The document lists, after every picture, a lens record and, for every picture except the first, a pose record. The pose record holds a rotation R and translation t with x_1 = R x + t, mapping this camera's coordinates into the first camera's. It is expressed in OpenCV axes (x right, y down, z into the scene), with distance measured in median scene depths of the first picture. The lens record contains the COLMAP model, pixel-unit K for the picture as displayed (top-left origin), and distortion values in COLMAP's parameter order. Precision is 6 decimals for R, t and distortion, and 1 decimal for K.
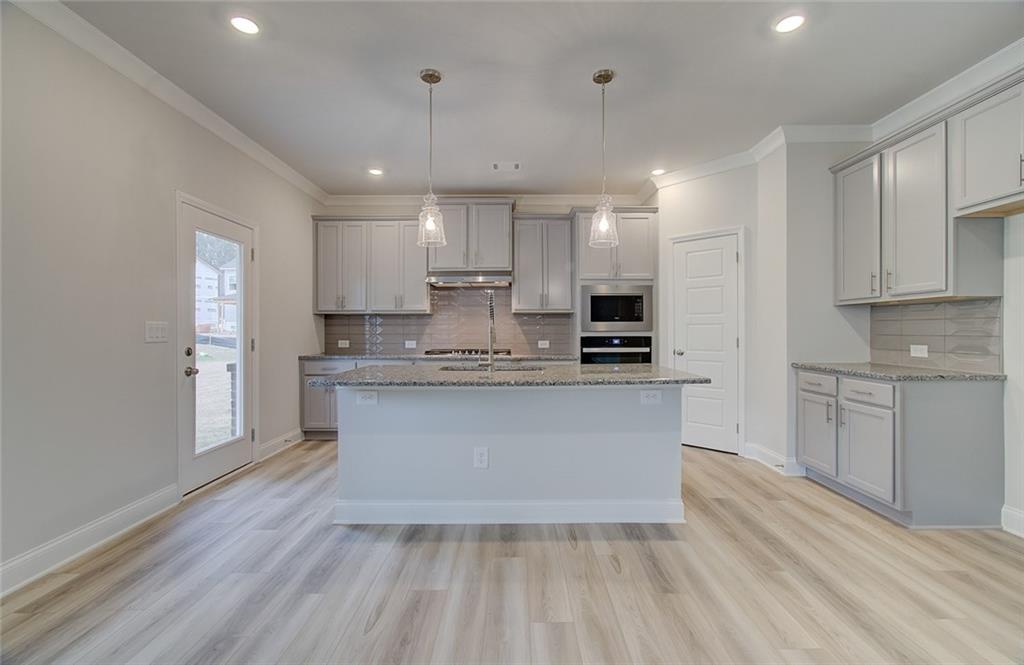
lens RADIAL K [[478.4, 0, 541.0], [0, 478.4, 330.1], [0, 0, 1]] dist [-0.010761, 0.004597]
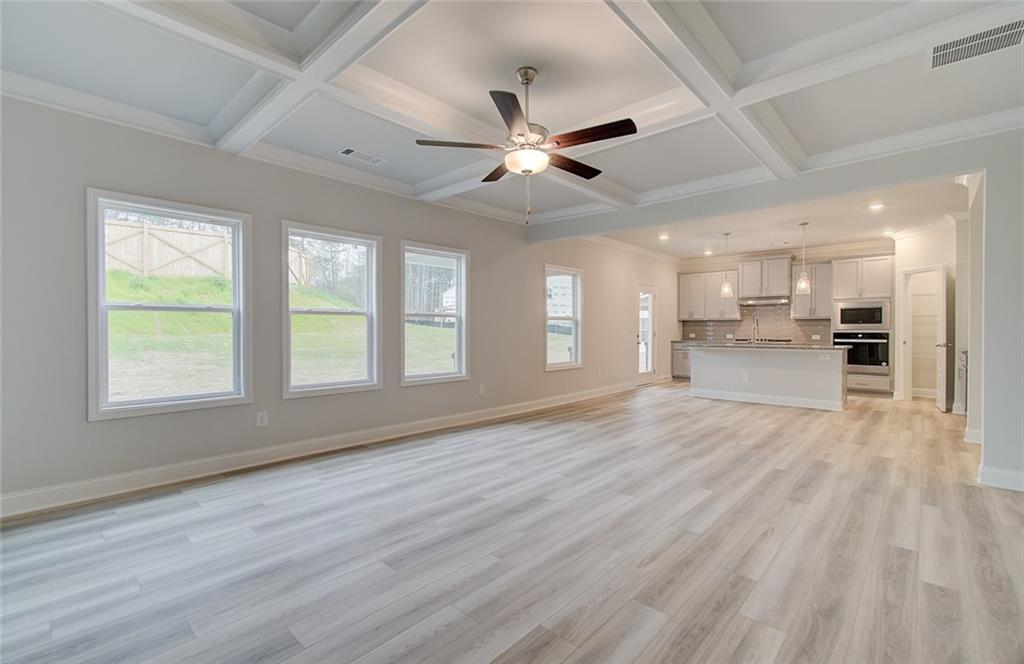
lens RADIAL K [[478.4, 0, 462.2], [0, 478.4, 330.7], [0, 0, 1]] dist [-0.010761, 0.004597]
pose [[0.677240, 0.005495, -0.735742, 0.424723], [-0.001055, 0.999978, 0.006497, -0.002906], [0.735762, -0.003624, 0.677231, -1.117252]]
